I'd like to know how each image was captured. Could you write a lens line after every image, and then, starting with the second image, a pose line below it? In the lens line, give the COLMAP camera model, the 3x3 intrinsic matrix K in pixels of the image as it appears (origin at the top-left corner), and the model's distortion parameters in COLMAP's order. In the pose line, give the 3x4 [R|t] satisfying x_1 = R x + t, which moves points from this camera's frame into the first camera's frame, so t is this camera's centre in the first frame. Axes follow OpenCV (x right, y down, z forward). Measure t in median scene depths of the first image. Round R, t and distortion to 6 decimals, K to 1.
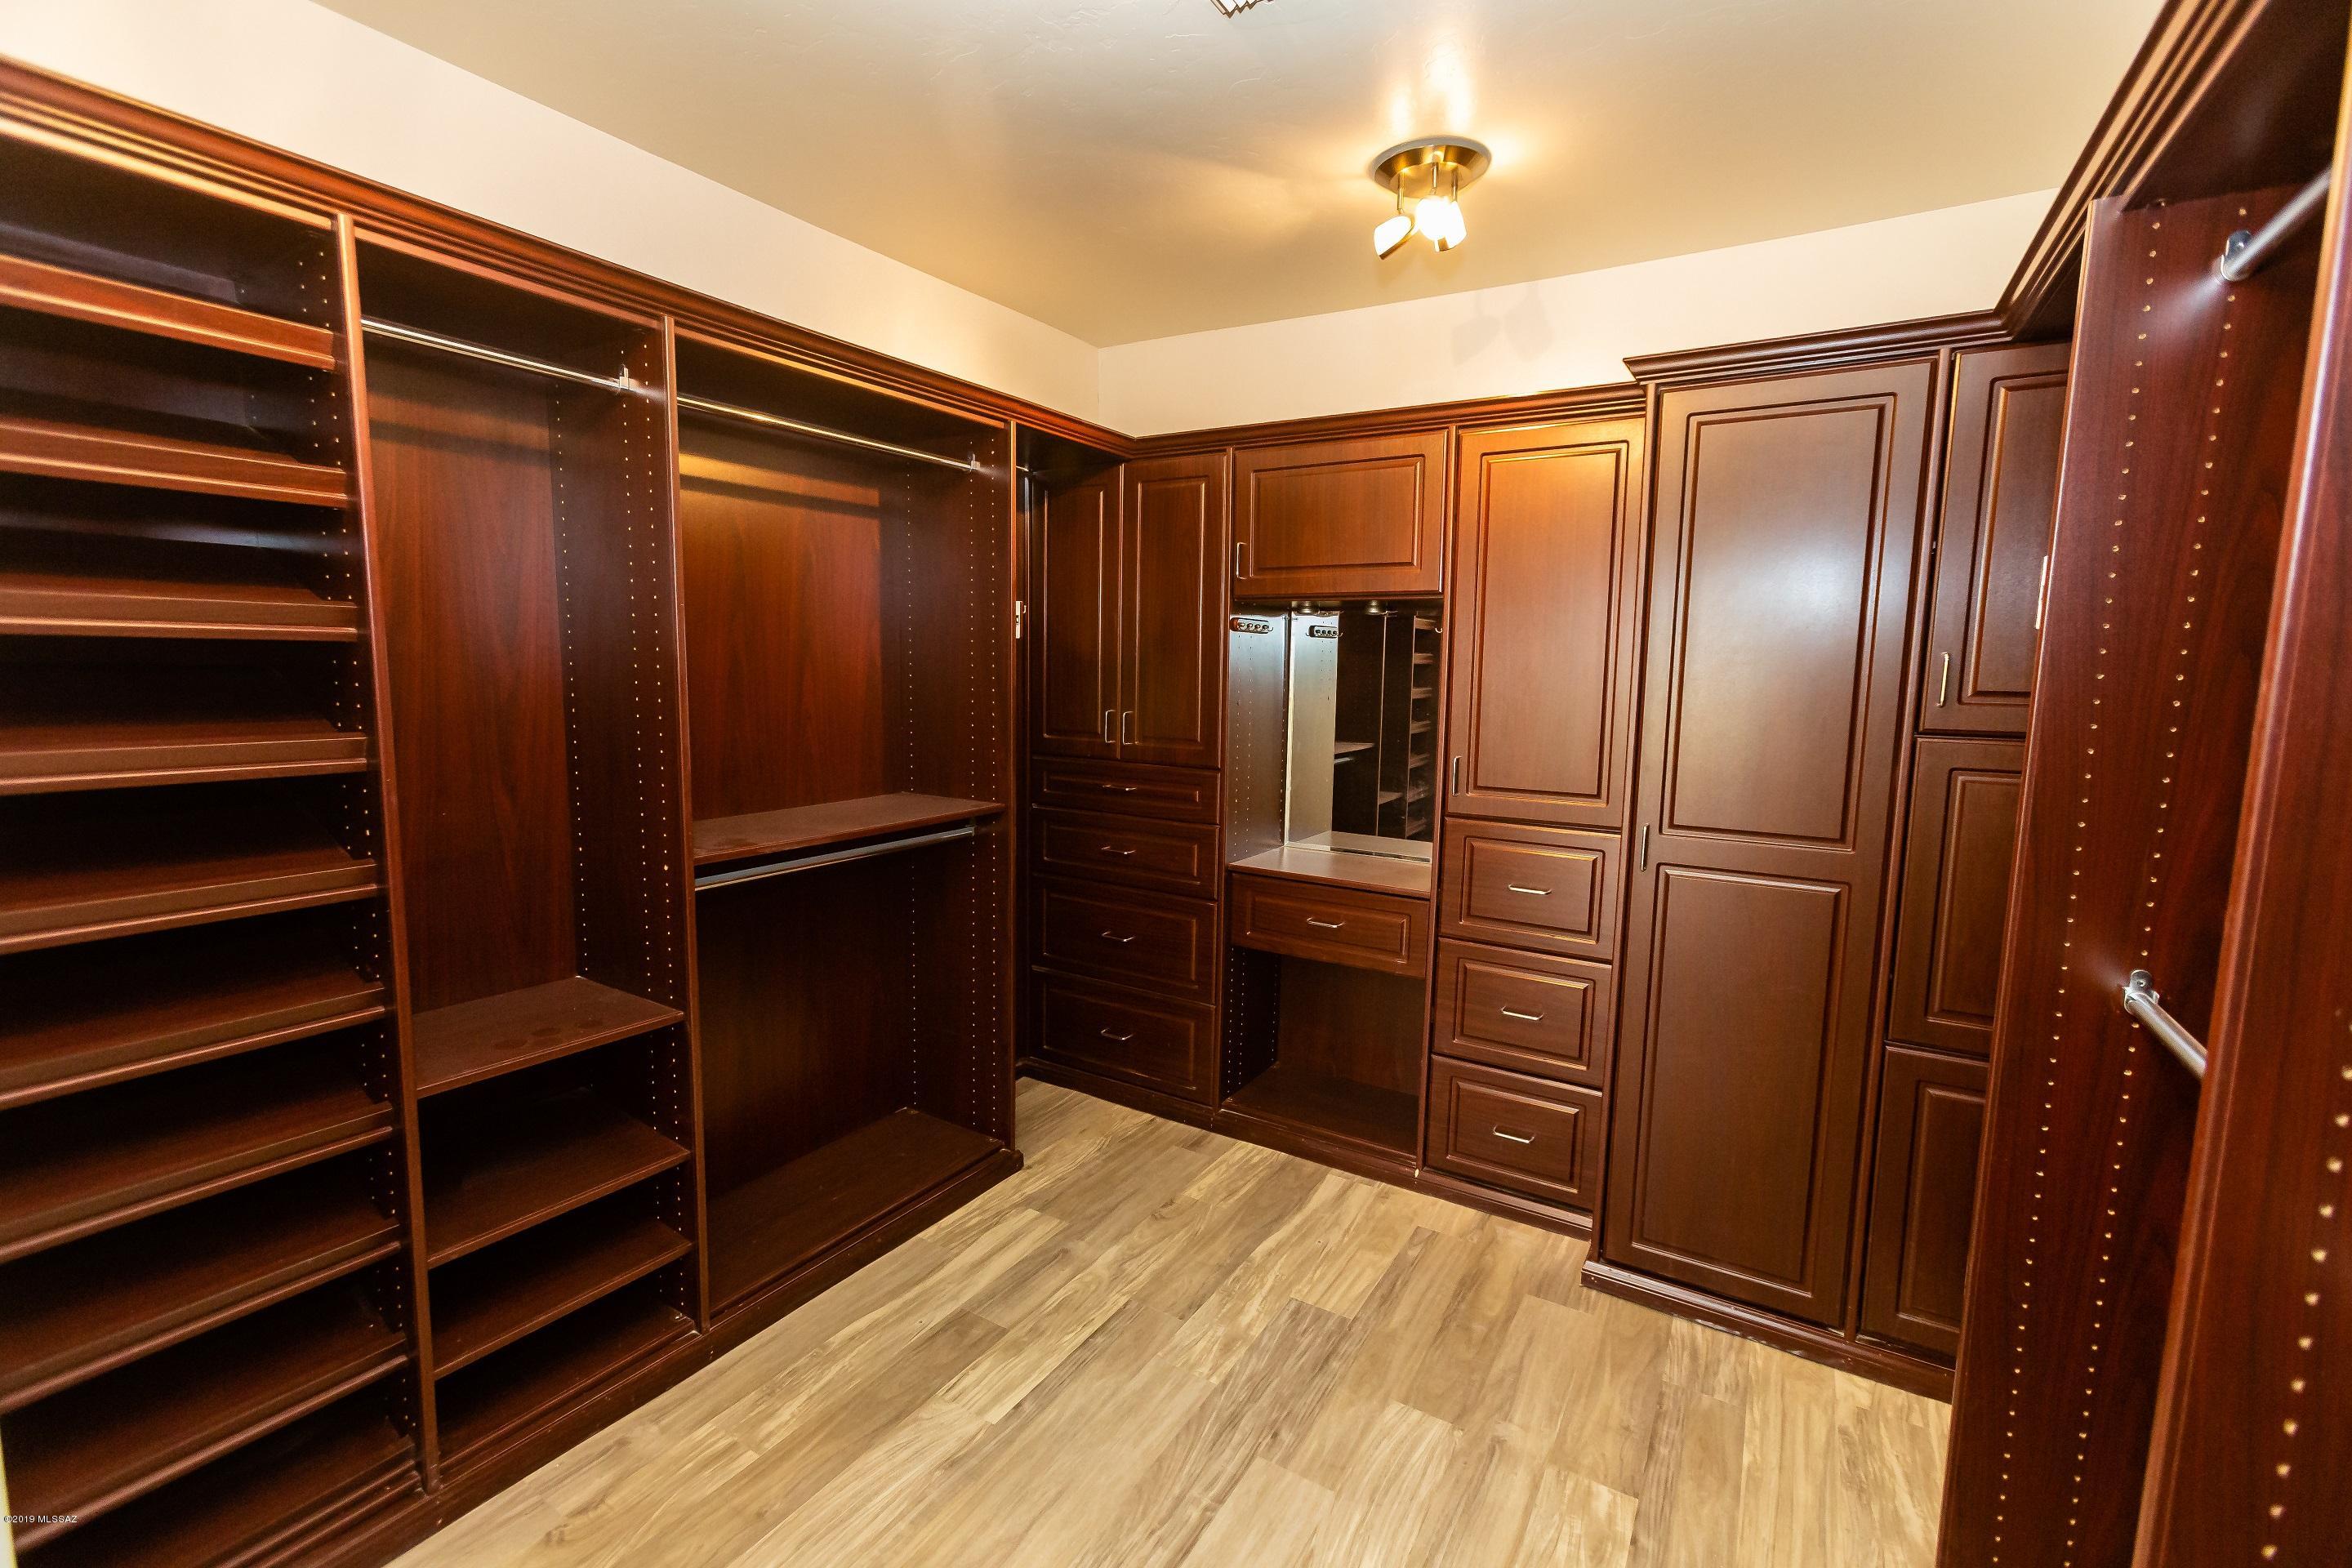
lens RADIAL K [[1023.2, 0, 1160.6], [0, 1023.2, 783.6], [0, 0, 1]] dist [-0.006066, 0.004703]
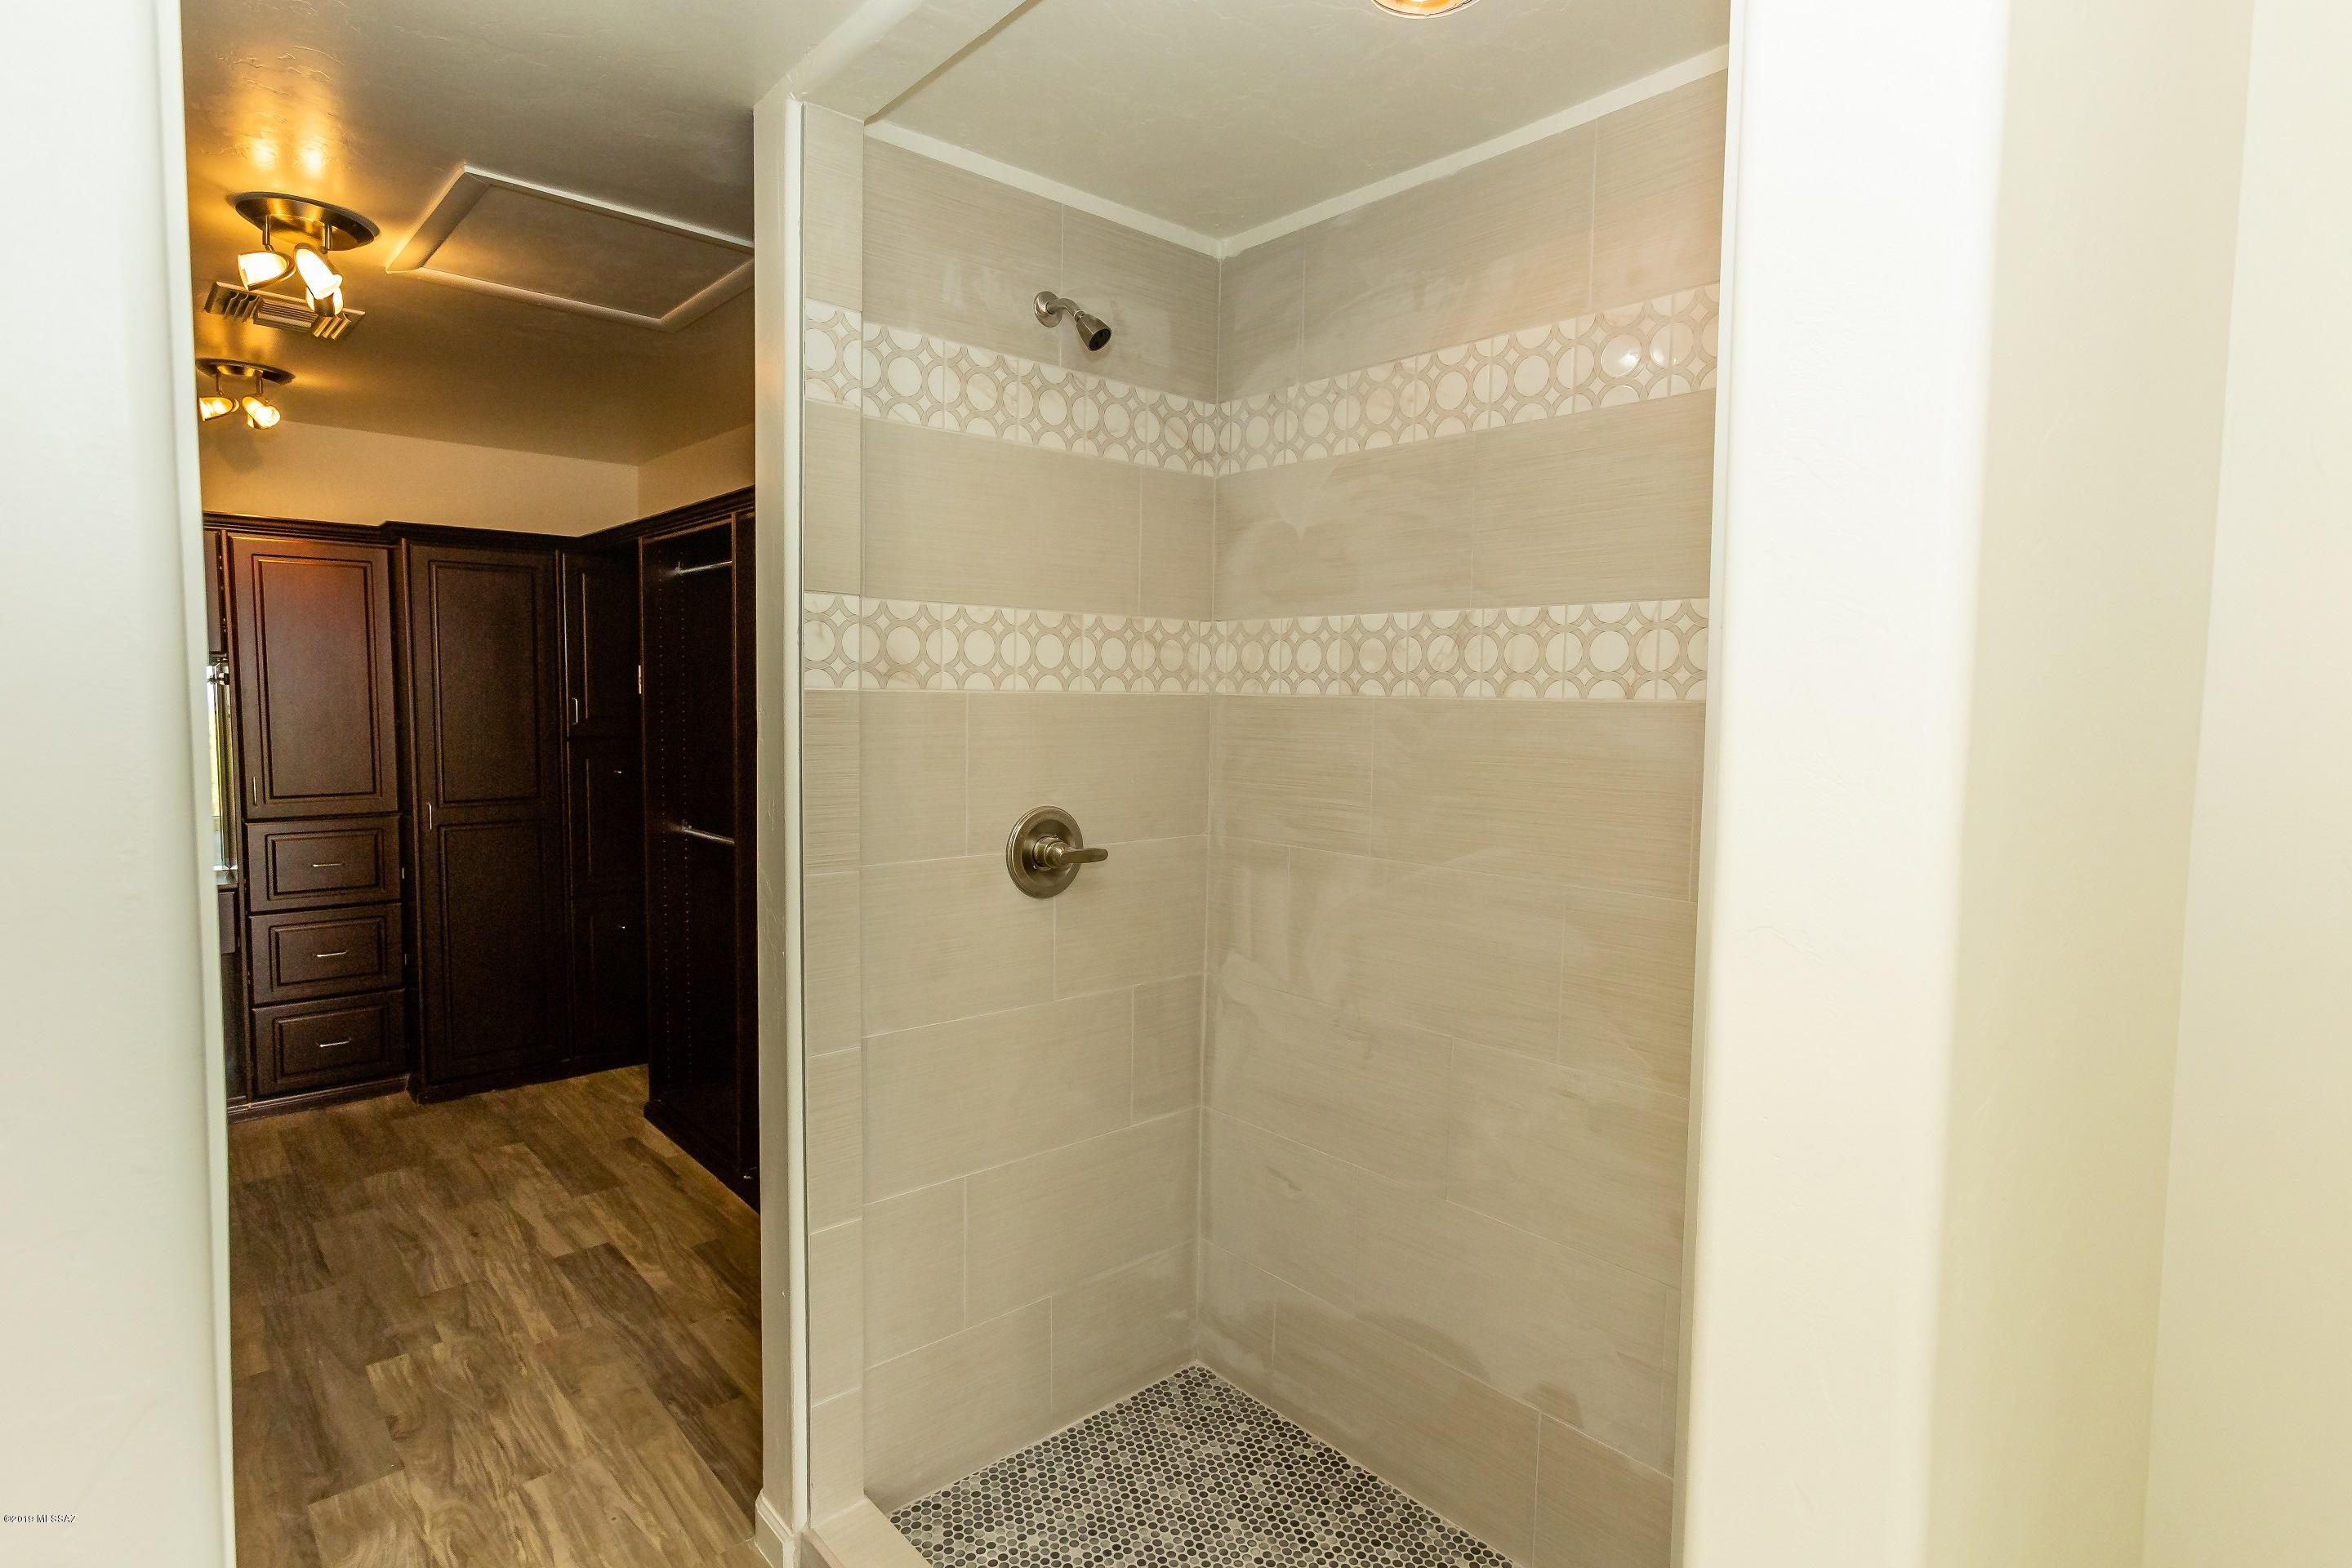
lens RADIAL K [[1152.7, 0, 1168.2], [0, 1152.7, 783.5], [0, 0, 1]] dist [-0.005854, 0.007209]
pose [[0.269685, -0.086098, 0.959092, -1.102423], [0.103577, 0.992810, 0.060000, 0.021963], [-0.957362, 0.083159, 0.276664, -0.739617]]
